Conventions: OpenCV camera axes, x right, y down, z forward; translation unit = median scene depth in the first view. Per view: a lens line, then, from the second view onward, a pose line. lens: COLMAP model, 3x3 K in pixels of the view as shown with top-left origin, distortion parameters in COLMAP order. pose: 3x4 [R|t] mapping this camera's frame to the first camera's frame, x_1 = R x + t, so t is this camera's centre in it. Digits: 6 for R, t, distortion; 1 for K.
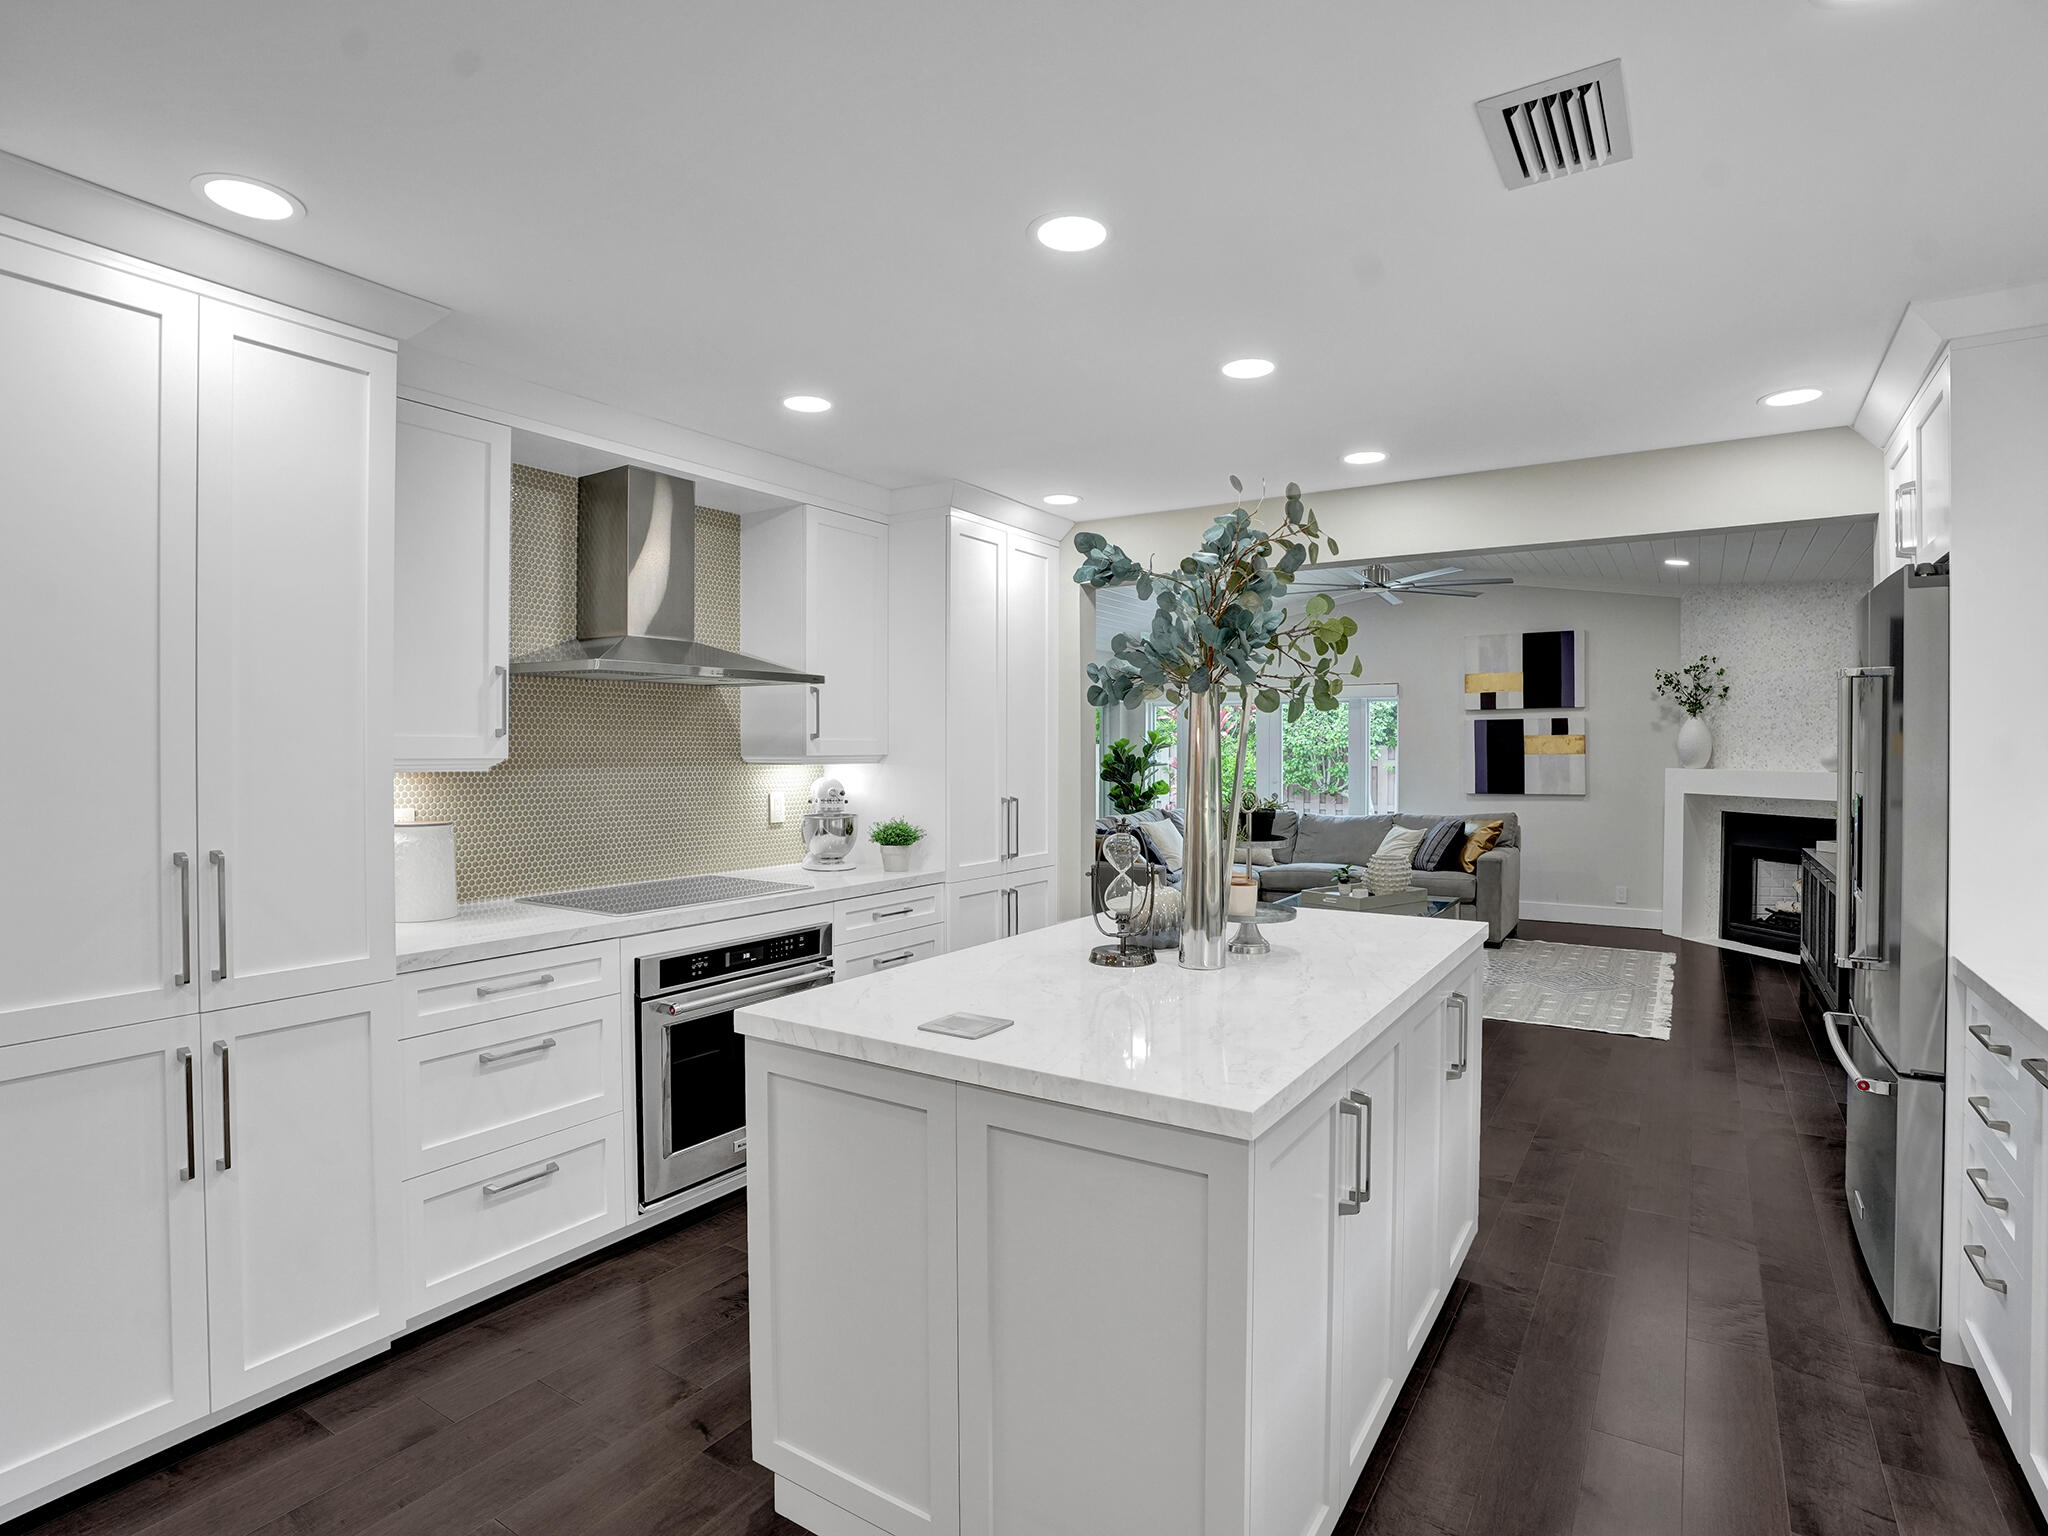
lens RADIAL K [[1055.6, 0, 1023.3], [0, 1055.6, 752.9], [0, 0, 1]] dist [-0.072565, 0.023691]
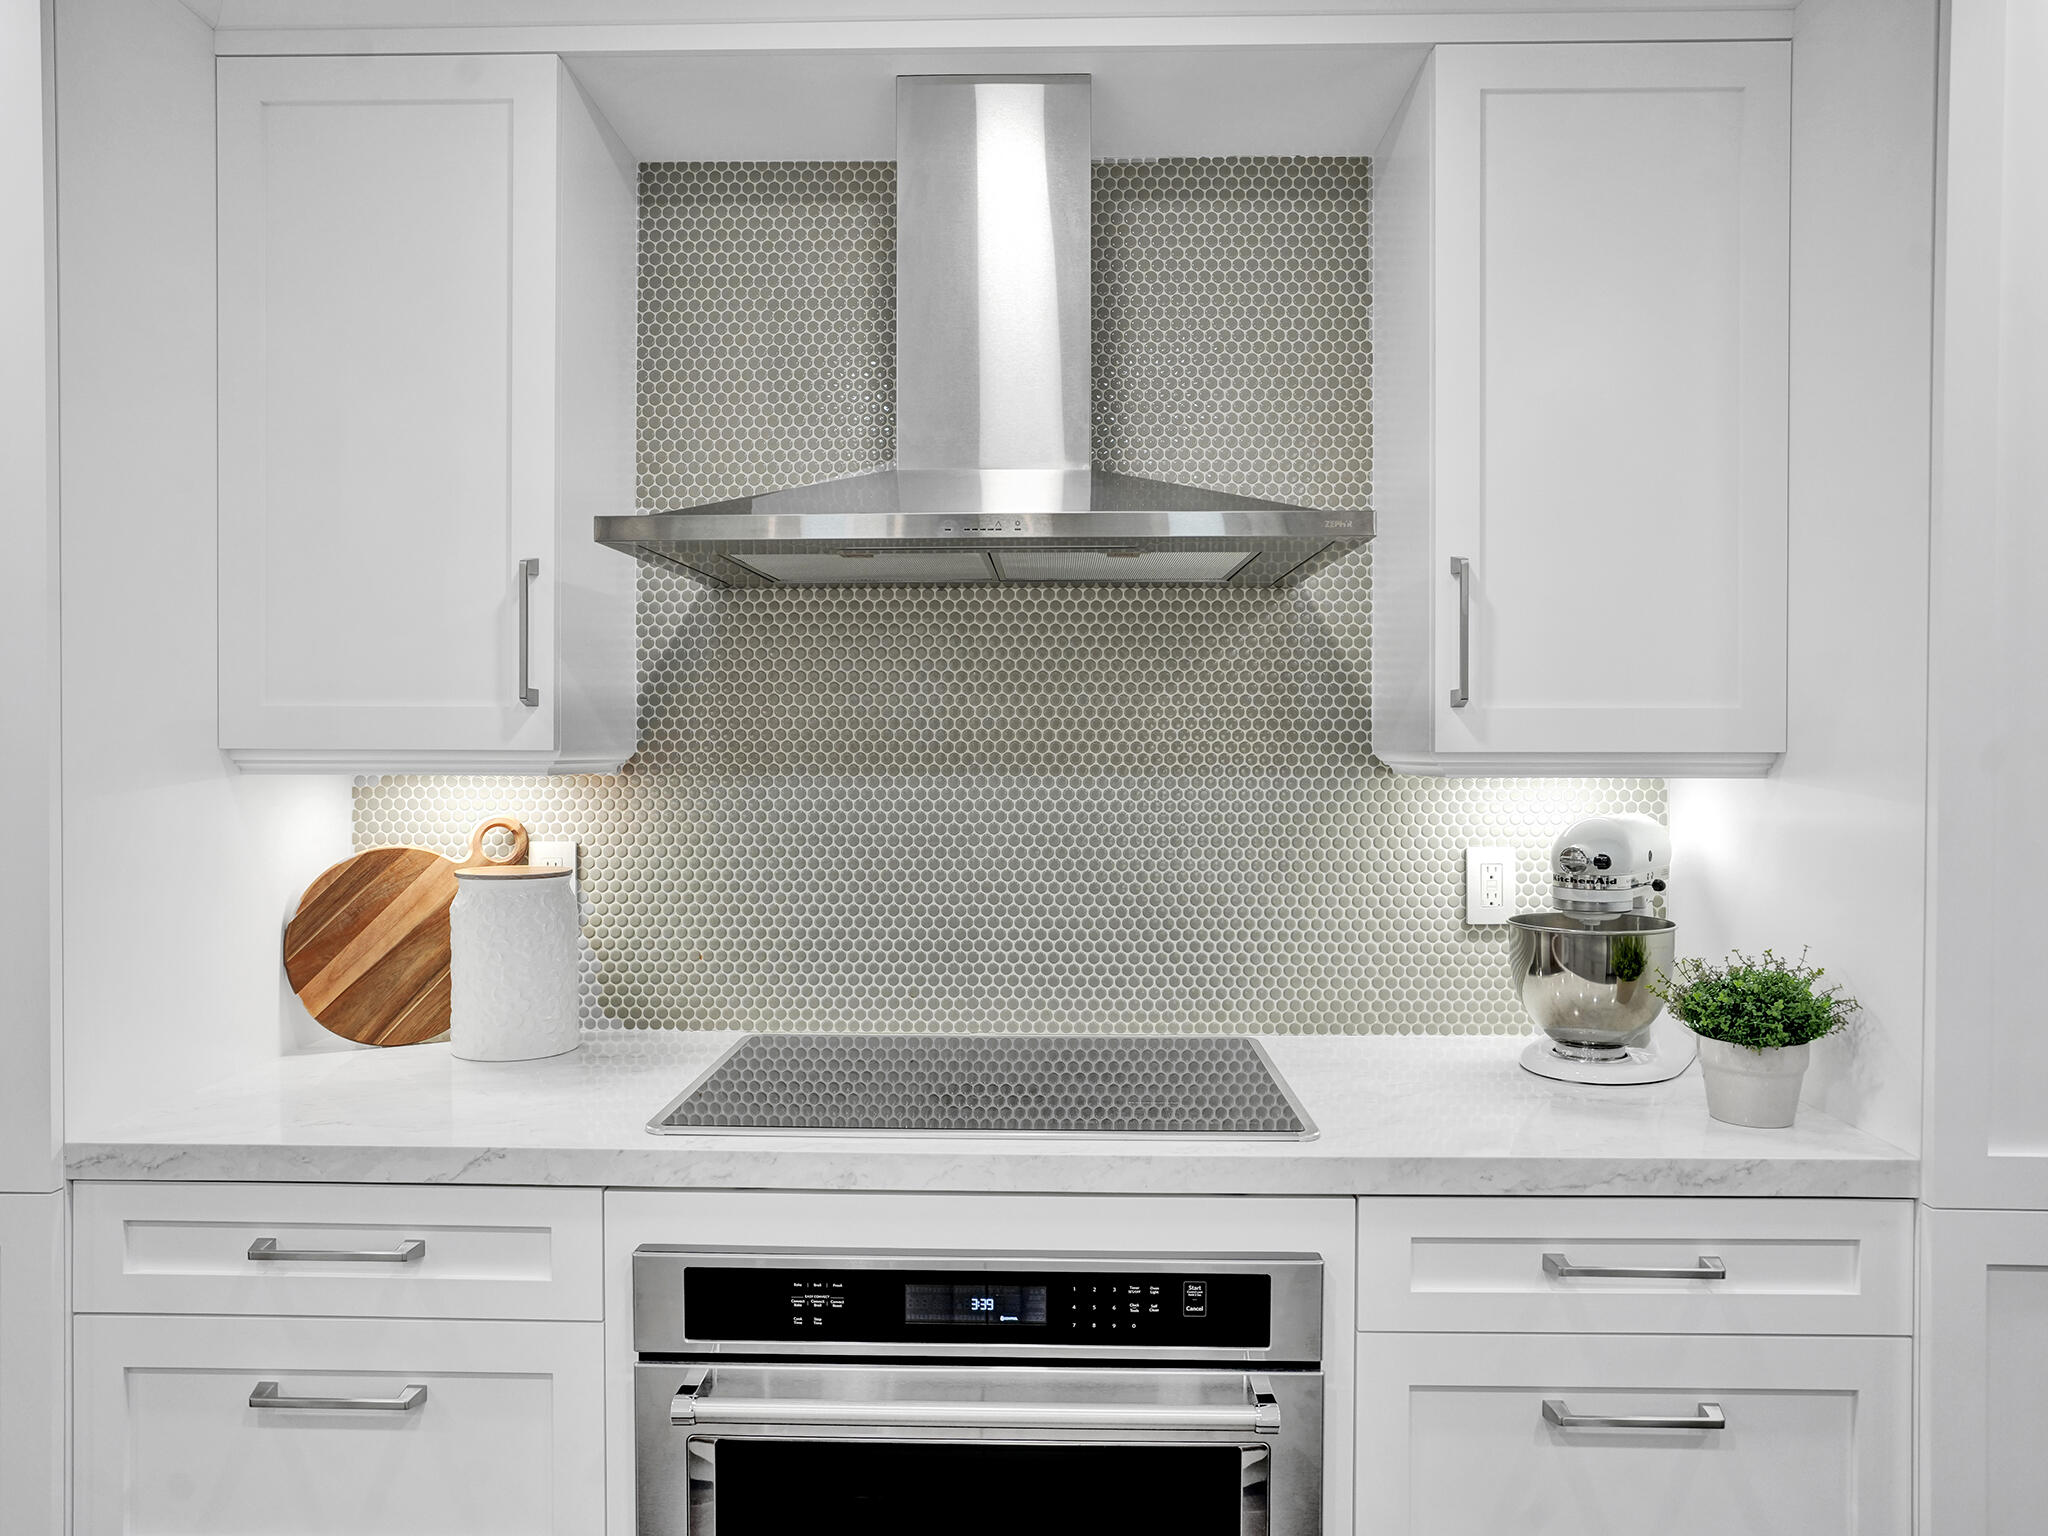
lens RADIAL K [[1406.9, 0, 1025.3], [0, 1406.9, 763.5], [0, 0, 1]] dist [-0.011344, -0.002326]
pose [[0.527980, 0.013483, -0.849150, 0.126269], [-0.005466, 0.999907, 0.012478, 0.001256], [0.849239, -0.001947, 0.528005, 0.631816]]
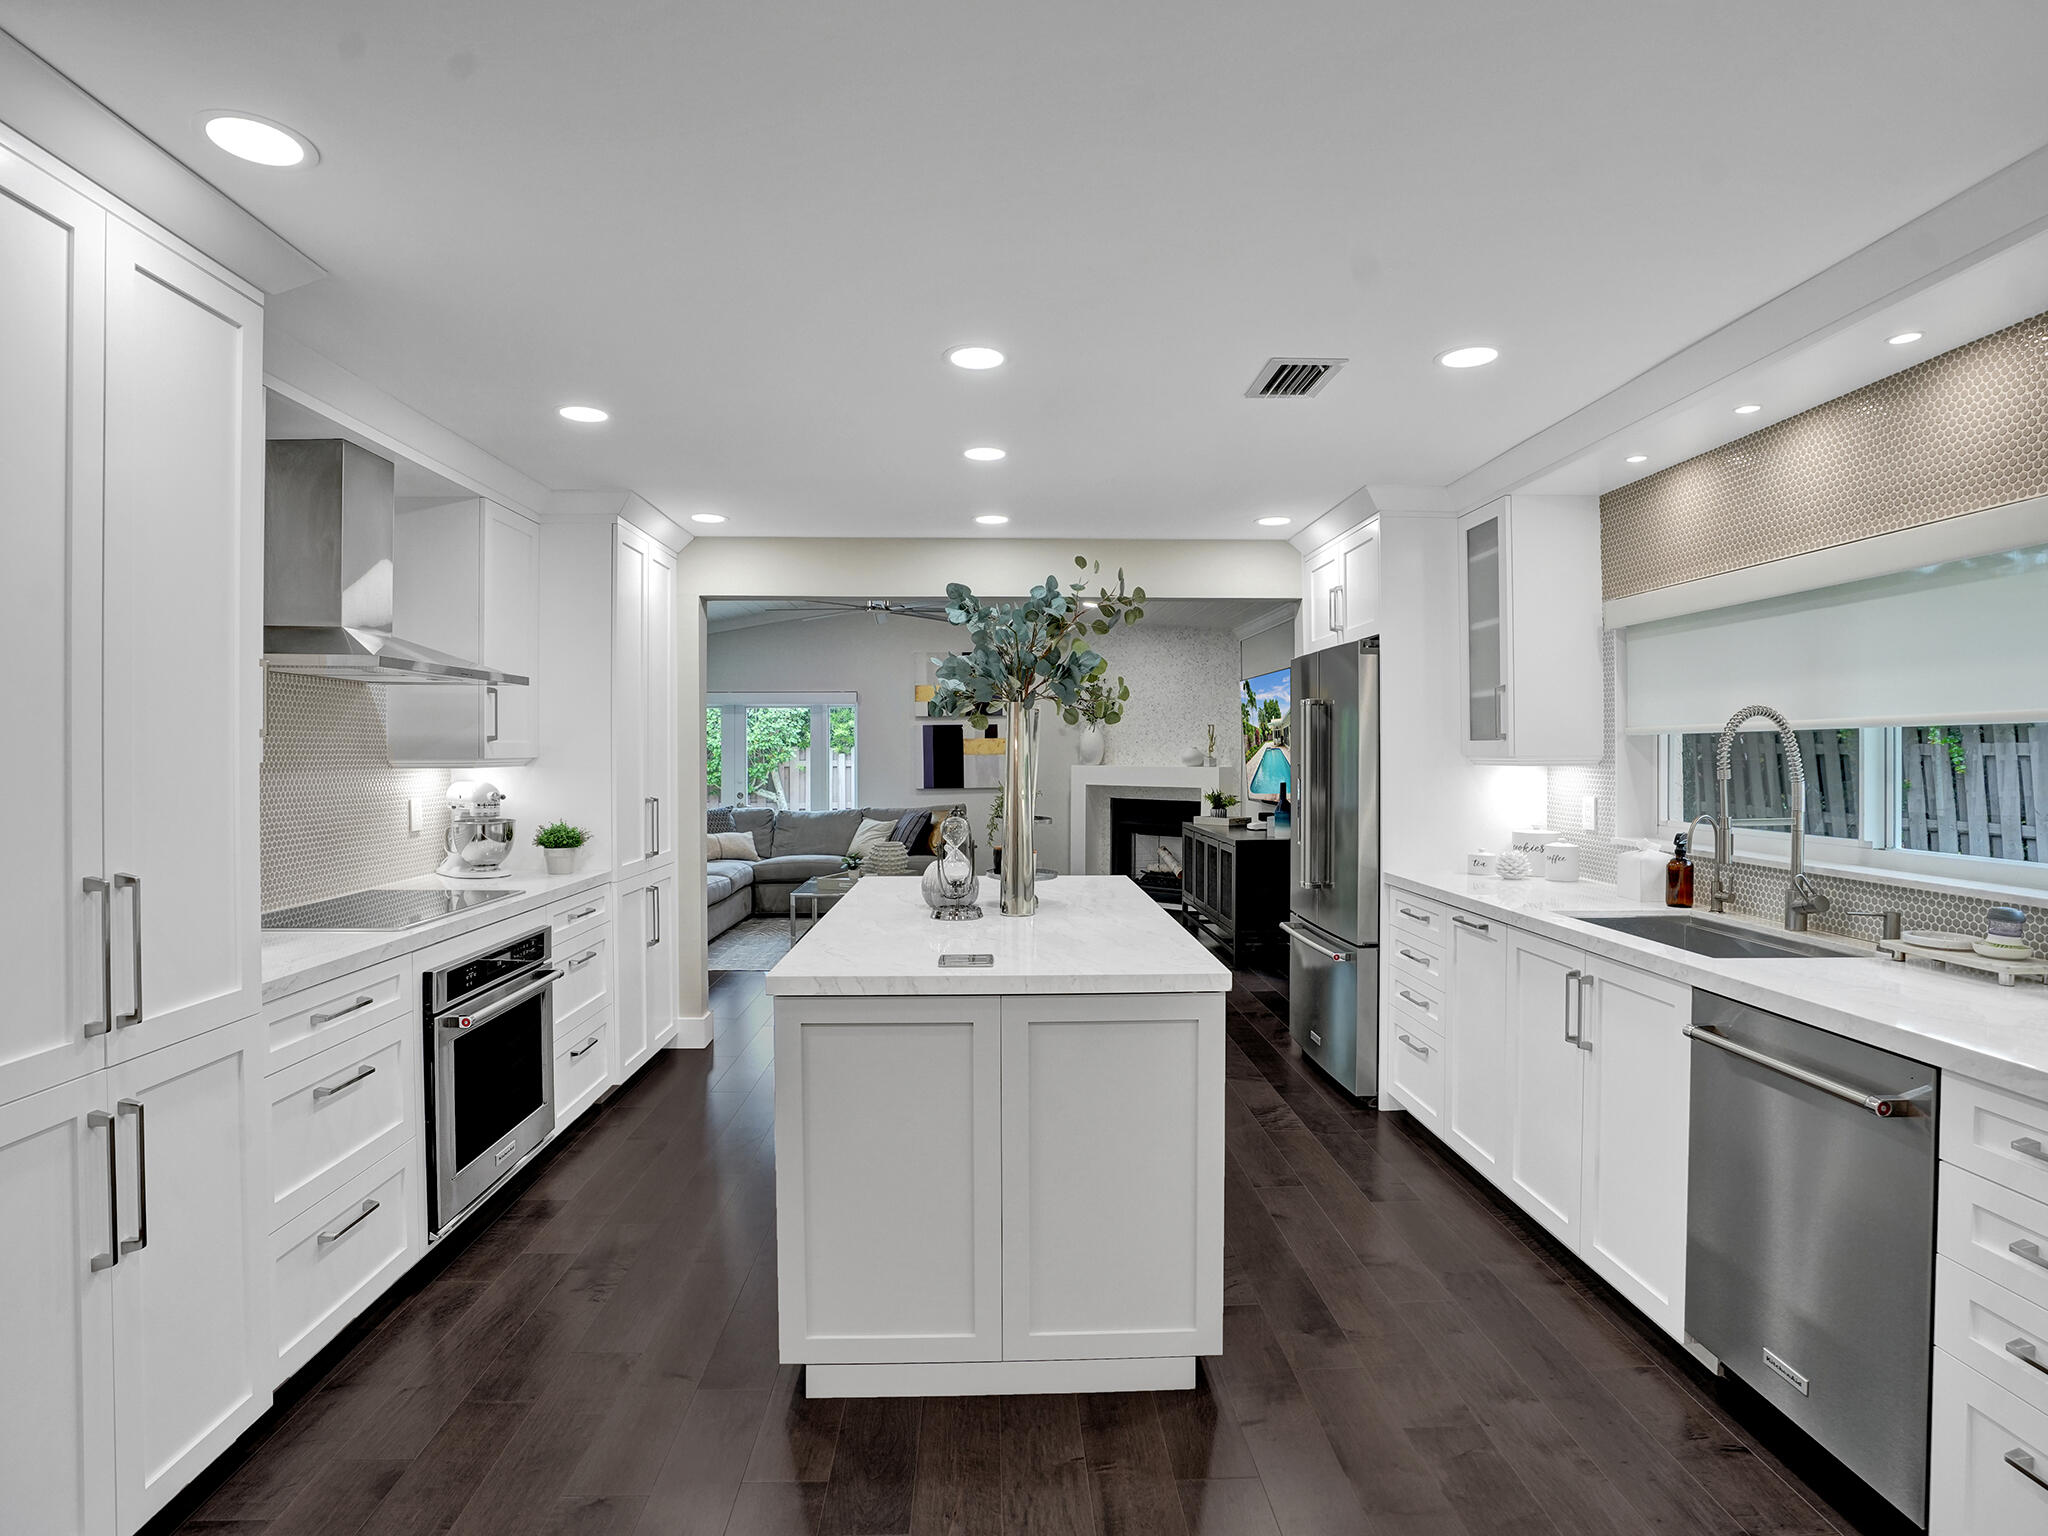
lens RADIAL K [[1055.6, 0, 1023.3], [0, 1055.6, 752.9], [0, 0, 1]] dist [-0.072565, 0.023691]
pose [[0.819999, -0.002256, 0.572361, -0.345917], [0.002806, 0.999996, -0.000078, -0.000942], [-0.572358, 0.001670, 0.820002, -0.059897]]
